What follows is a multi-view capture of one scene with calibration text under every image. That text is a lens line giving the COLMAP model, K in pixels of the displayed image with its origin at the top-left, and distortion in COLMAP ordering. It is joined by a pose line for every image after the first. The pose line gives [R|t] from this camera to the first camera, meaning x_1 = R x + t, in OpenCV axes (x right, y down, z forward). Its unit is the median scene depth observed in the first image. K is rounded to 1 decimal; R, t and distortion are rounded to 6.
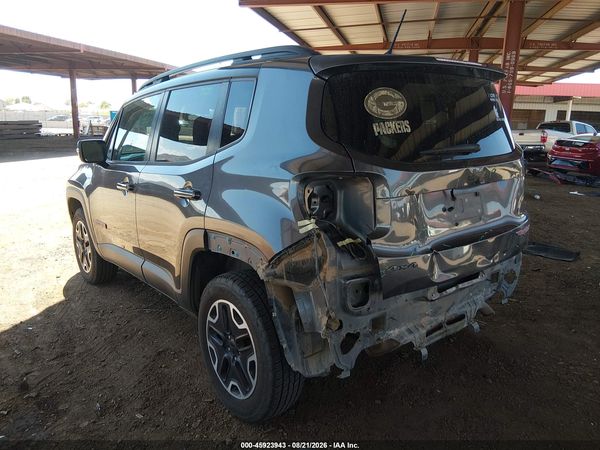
lens RADIAL K [[467.6, 0, 296.6], [0, 467.6, 225.8], [0, 0, 1]] dist [0.069046, -0.130172]
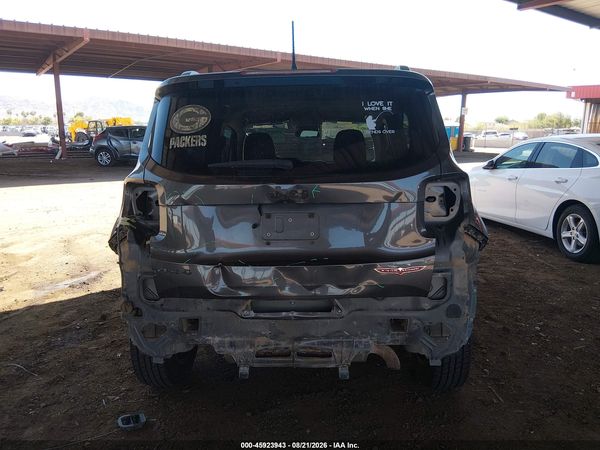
lens RADIAL K [[461.6, 0, 301.9], [0, 461.6, 223.0], [0, 0, 1]] dist [0.066493, -0.110827]
pose [[0.743494, 0.112321, -0.659243, 0.958947], [-0.133055, 0.990931, 0.018774, -0.068175], [0.655373, 0.073757, 0.751696, 0.332753]]
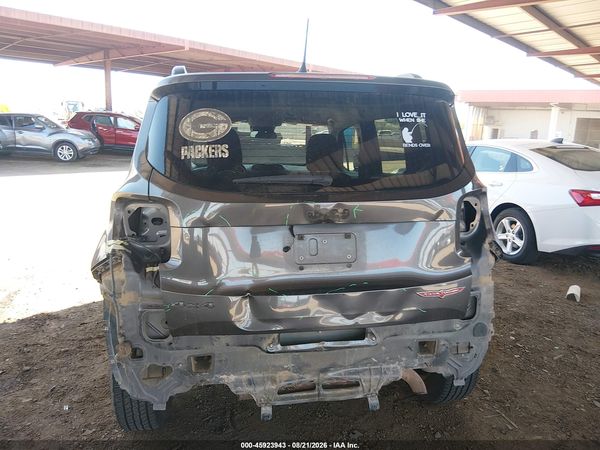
lens RADIAL K [[473.8, 0, 300.4], [0, 473.8, 226.5], [0, 0, 1]] dist [0.074346, -0.137886]
pose [[0.869692, 0.109228, -0.481357, 0.711147], [-0.122012, 0.992517, 0.004774, -0.078584], [0.478276, 0.054579, 0.876512, 0.243804]]
